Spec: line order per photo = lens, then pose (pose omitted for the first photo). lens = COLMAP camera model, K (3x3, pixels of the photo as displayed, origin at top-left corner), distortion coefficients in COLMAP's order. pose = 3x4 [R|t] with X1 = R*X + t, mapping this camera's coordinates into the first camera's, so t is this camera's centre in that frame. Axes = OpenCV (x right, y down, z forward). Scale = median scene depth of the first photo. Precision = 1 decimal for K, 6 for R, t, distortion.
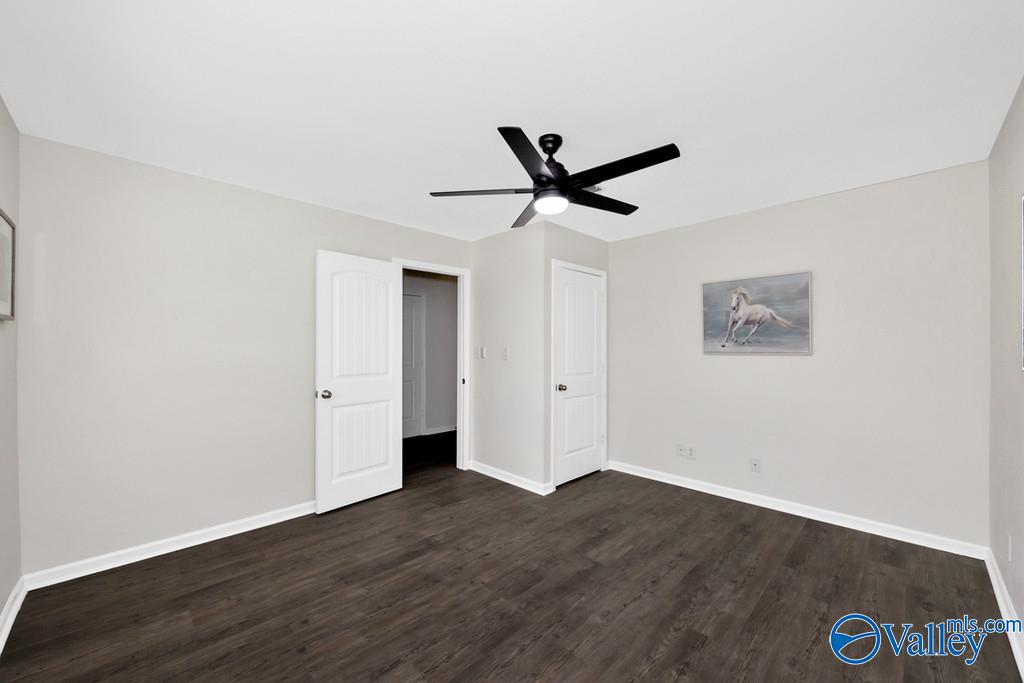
lens RADIAL K [[393.6, 0, 512.0], [0, 393.6, 341.5], [0, 0, 1]] dist [-0.003098, 0.000118]
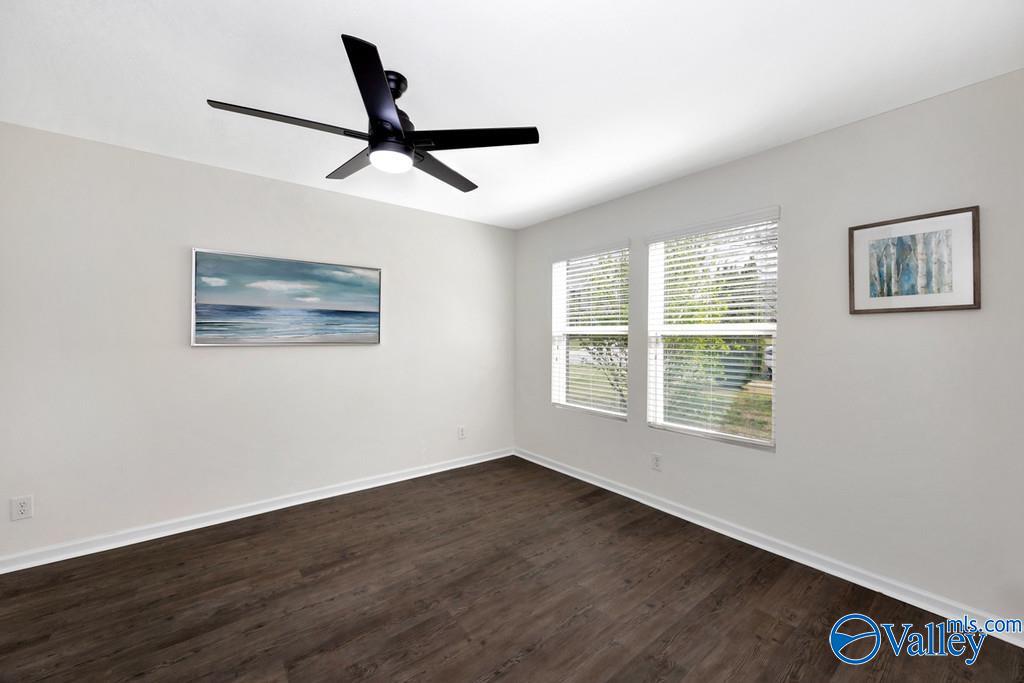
lens RADIAL K [[393.6, 0, 512.0], [0, 393.6, 341.5], [0, 0, 1]] dist [-0.003098, 0.000118]
pose [[-0.992601, -0.006955, 0.121219, -0.278074], [-0.005928, 0.999943, 0.008830, 0.022840], [-0.121274, 0.008046, -0.992586, 1.972975]]
